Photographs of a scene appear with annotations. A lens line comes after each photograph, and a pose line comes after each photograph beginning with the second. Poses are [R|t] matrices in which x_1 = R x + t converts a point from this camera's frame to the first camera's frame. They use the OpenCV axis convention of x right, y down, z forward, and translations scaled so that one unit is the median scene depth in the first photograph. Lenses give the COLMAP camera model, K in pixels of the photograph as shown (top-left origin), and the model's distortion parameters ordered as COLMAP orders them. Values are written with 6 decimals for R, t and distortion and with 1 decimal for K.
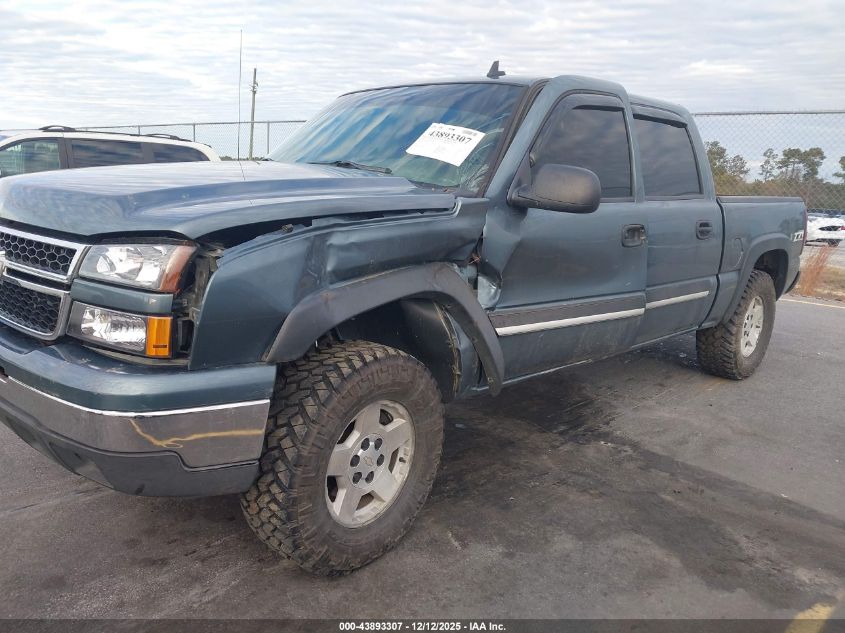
lens RADIAL K [[657.1, 0, 422.5], [0, 657.1, 318.9], [0, 0, 1]] dist [0.008571, 0.005326]
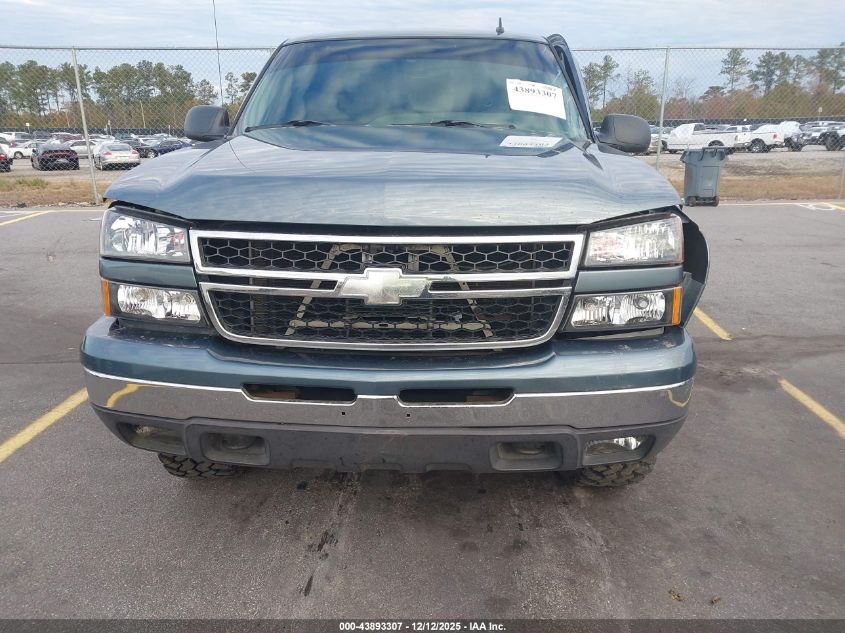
lens RADIAL K [[657.1, 0, 421.0], [0, 657.1, 317.9], [0, 0, 1]] dist [0.008571, 0.005326]
pose [[0.729873, -0.245919, 0.637816, -1.038135], [0.178410, 0.969239, 0.169544, -0.156366], [-0.659891, -0.009953, 0.751296, 0.344908]]
